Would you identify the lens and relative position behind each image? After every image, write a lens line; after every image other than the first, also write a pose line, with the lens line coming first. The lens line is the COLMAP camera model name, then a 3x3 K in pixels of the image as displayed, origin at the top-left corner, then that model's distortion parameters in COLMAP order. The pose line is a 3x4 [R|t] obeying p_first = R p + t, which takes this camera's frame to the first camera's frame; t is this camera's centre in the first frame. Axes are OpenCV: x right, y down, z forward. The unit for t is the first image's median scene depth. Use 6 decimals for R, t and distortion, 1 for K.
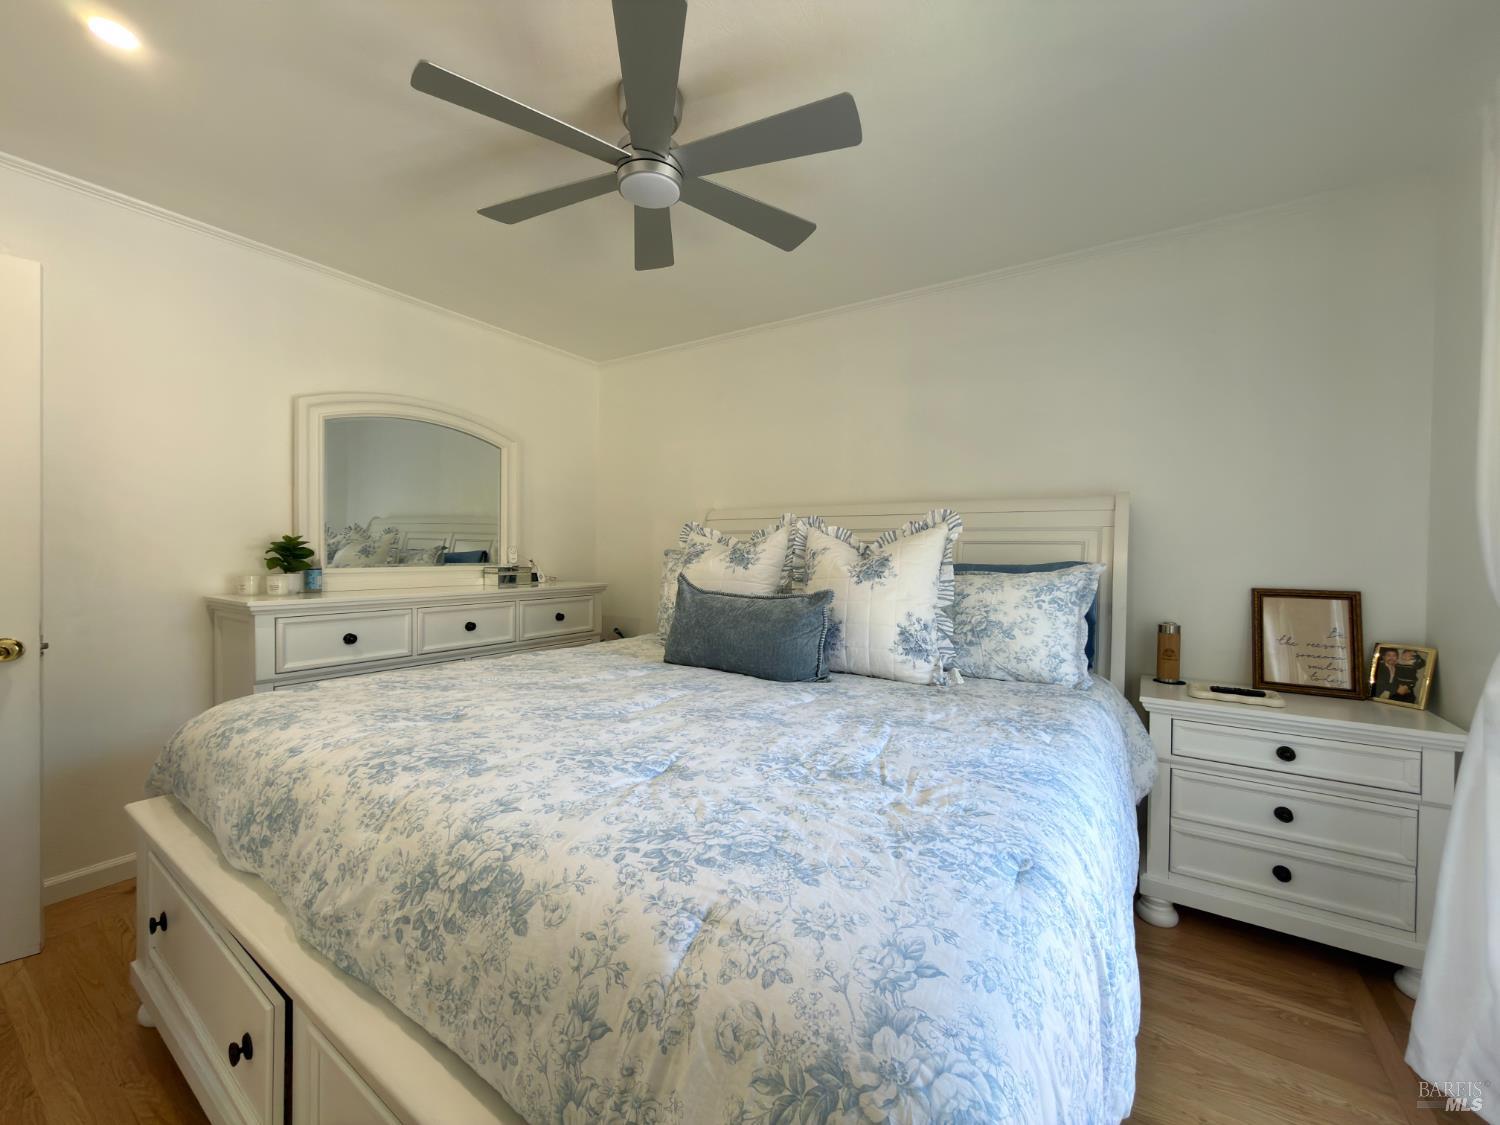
lens RADIAL K [[611.1, 0, 750.0], [0, 611.1, 562.5], [0, 0, 1]] dist [-0.070902, 0.000081]
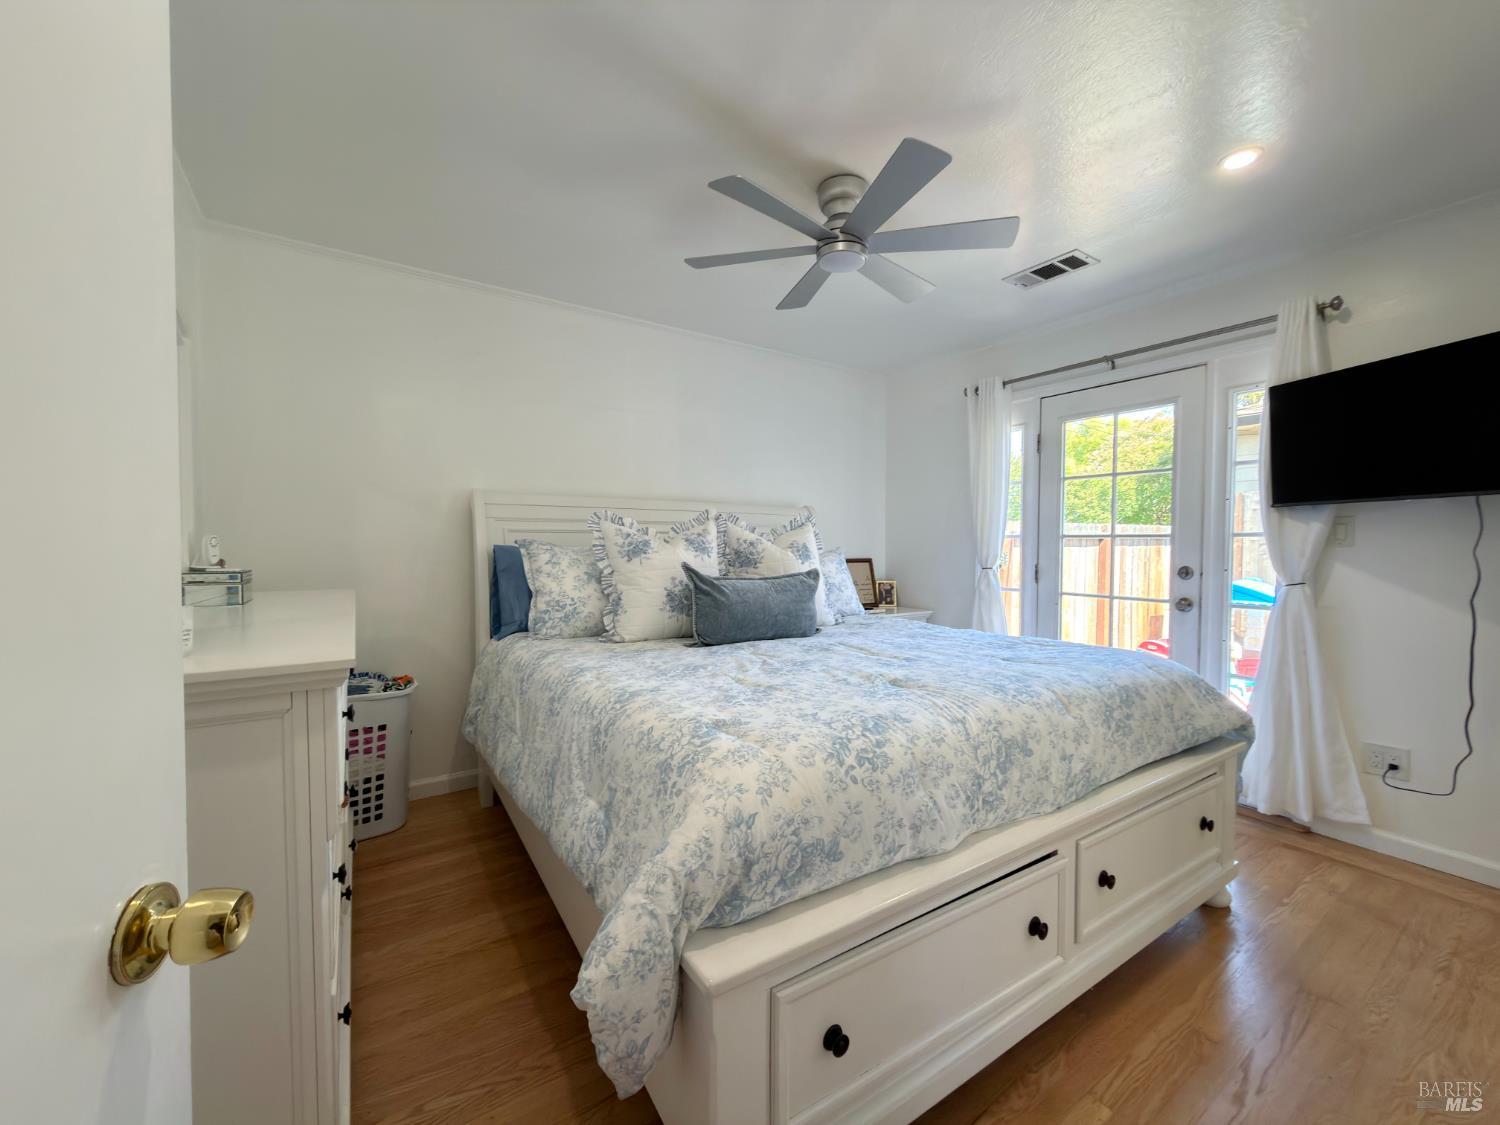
lens RADIAL K [[598.2, 0, 750.0], [0, 598.2, 562.5], [0, 0, 1]] dist [0.000393, 0.000161]
pose [[0.318905, -0.038860, 0.946990, -1.437671], [-0.019416, 0.998682, 0.047520, -0.039378], [-0.947588, -0.033541, 0.317730, 0.744057]]
